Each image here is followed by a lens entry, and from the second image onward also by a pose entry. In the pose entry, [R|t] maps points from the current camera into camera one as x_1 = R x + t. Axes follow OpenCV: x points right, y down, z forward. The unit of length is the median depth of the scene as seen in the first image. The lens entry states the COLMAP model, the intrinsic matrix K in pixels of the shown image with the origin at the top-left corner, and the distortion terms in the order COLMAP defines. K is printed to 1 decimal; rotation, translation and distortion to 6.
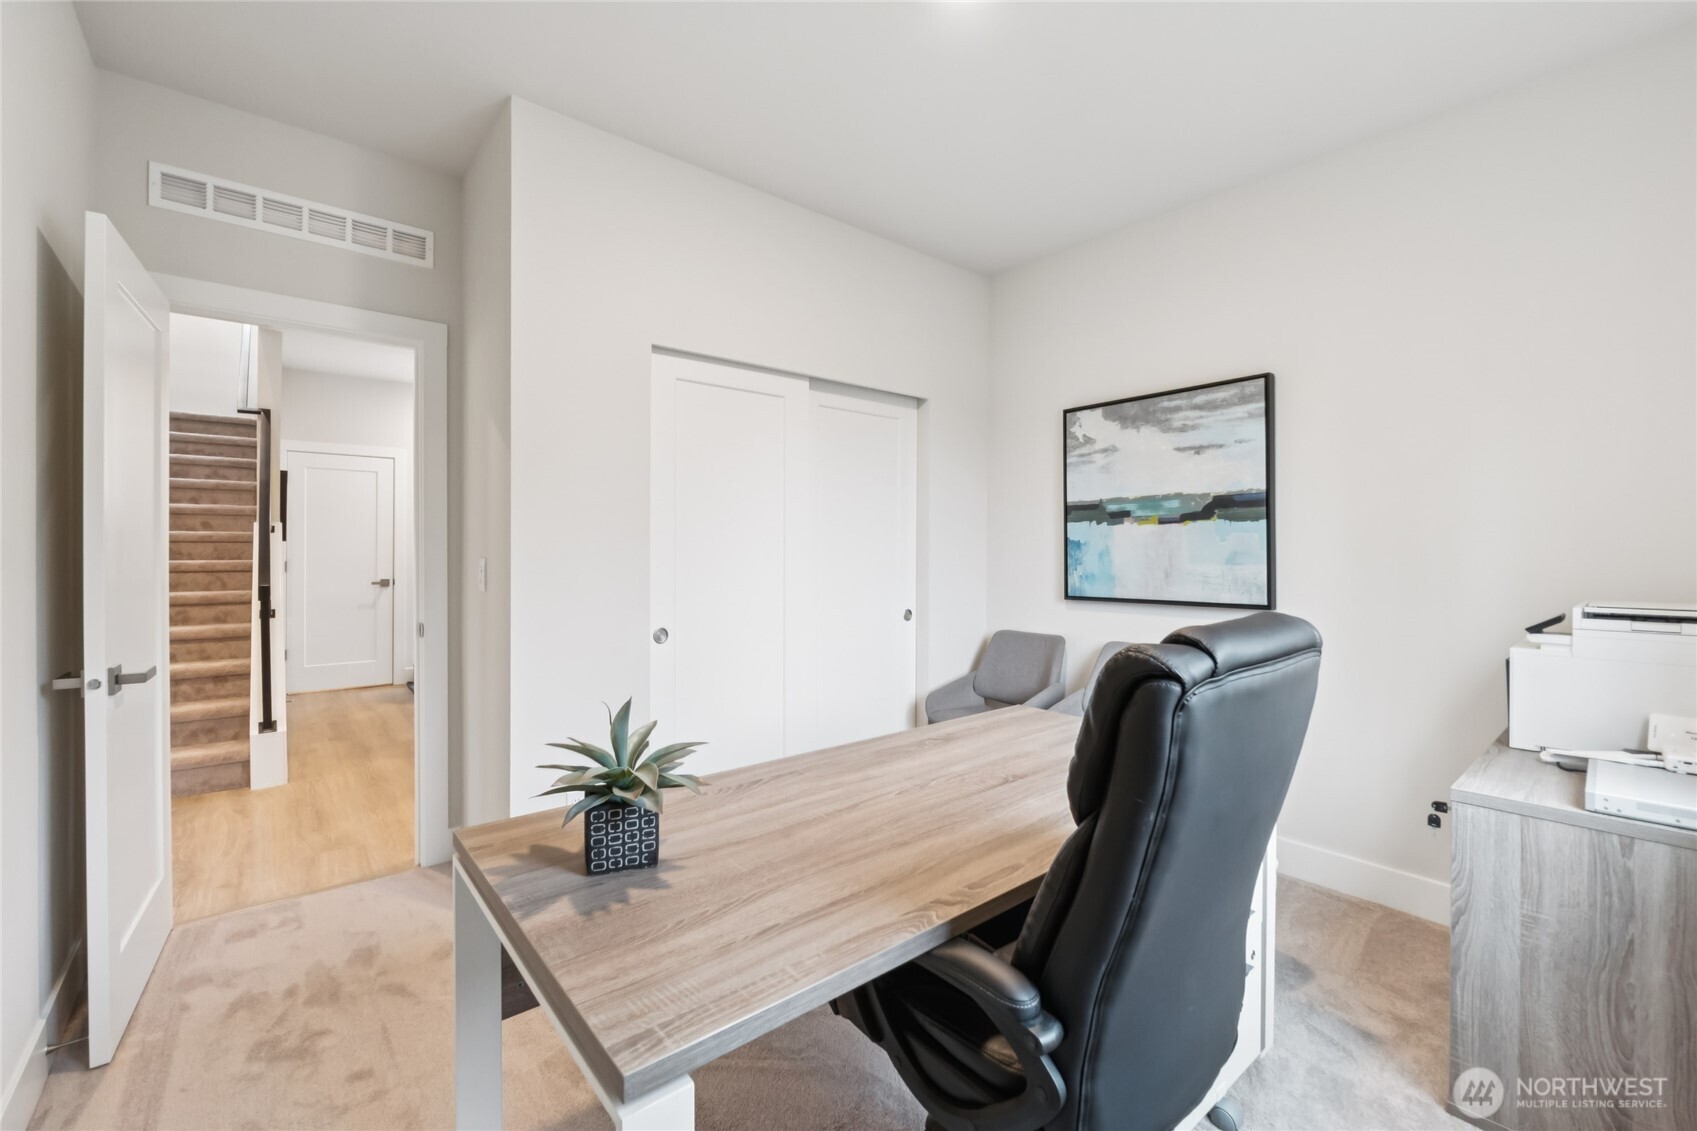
lens RADIAL K [[705.3, 0, 853.3], [0, 705.3, 559.7], [0, 0, 1]] dist [-0.011019, 0.000189]
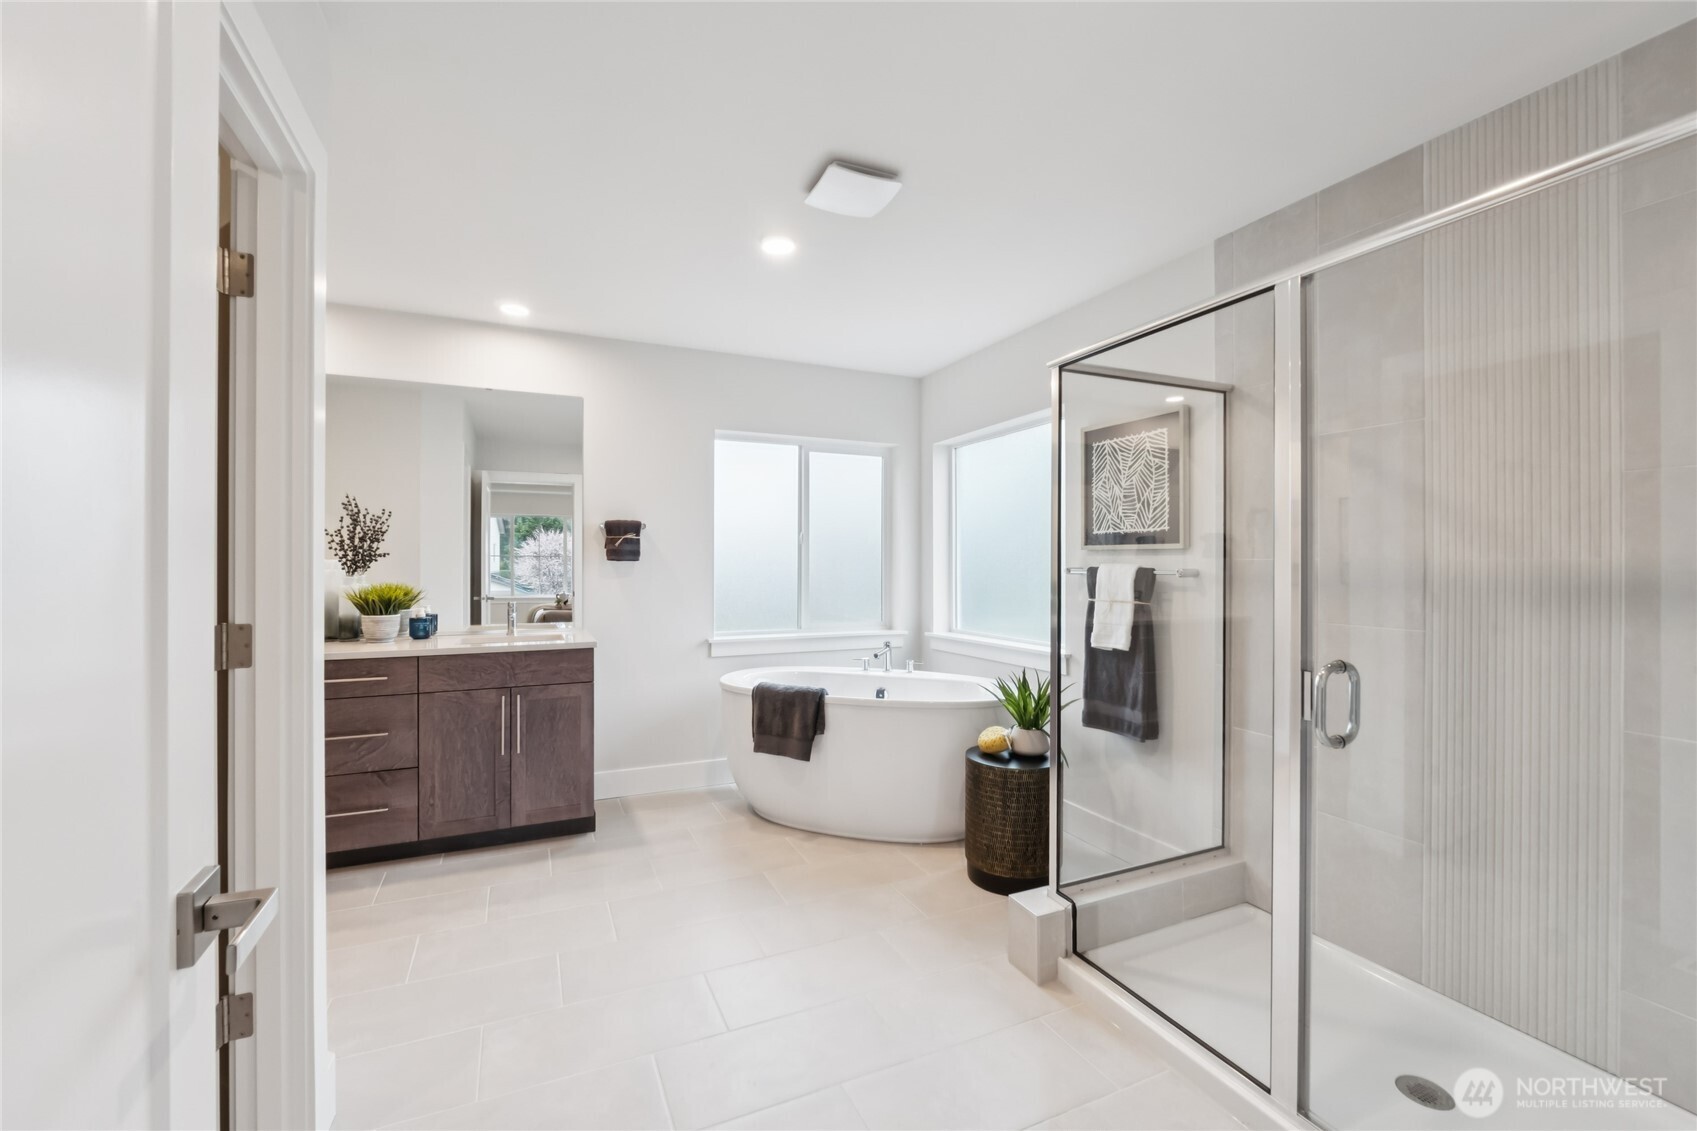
lens RADIAL K [[714.8, 0, 851.9], [0, 714.8, 567.8], [0, 0, 1]] dist [-0.011123, -0.000028]
pose [[0.965605, 0.000516, -0.260012, 0.375282], [-0.000773, 0.999999, -0.000885, 0.004906], [0.260012, 0.001056, 0.965605, -0.454071]]
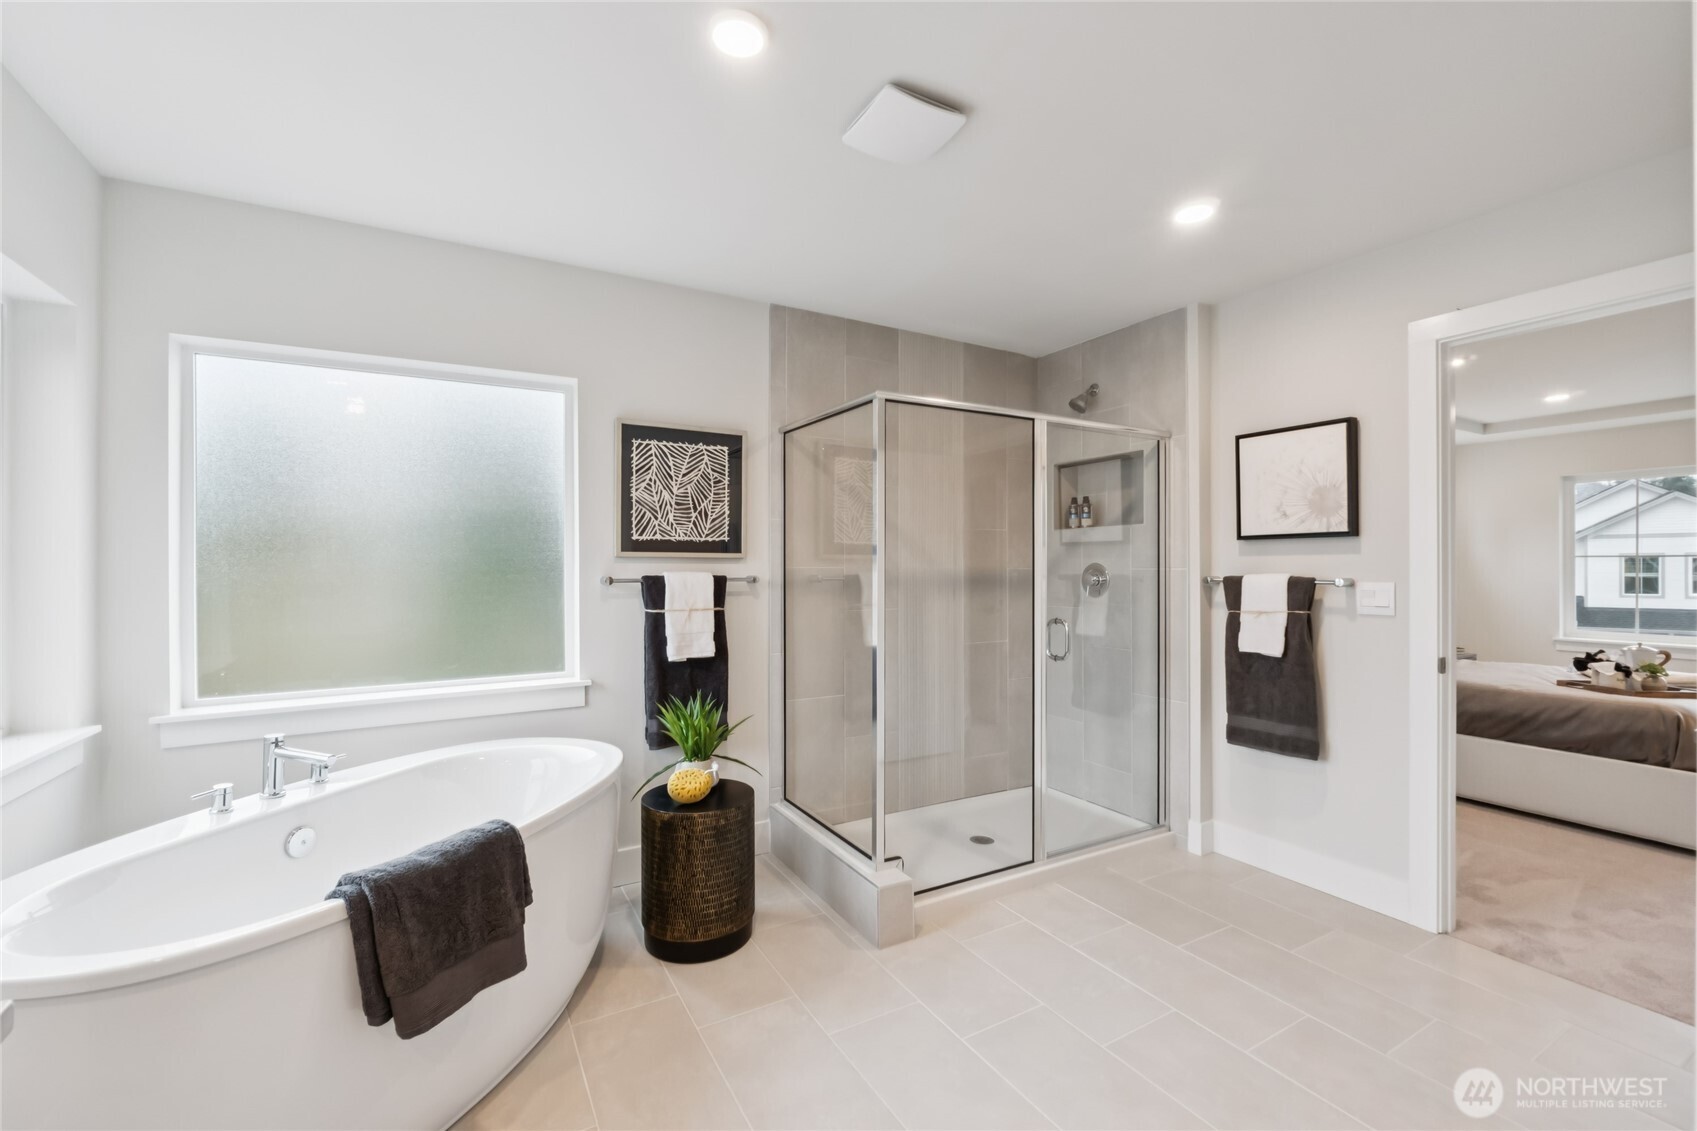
lens RADIAL K [[714.8, 0, 851.9], [0, 714.8, 567.8], [0, 0, 1]] dist [-0.011123, -0.000028]
pose [[0.167416, -0.007161, 0.985860, 0.069240], [0.009110, 0.999942, 0.005717, -0.000992], [-0.985844, 0.008024, 0.167472, -0.207718]]
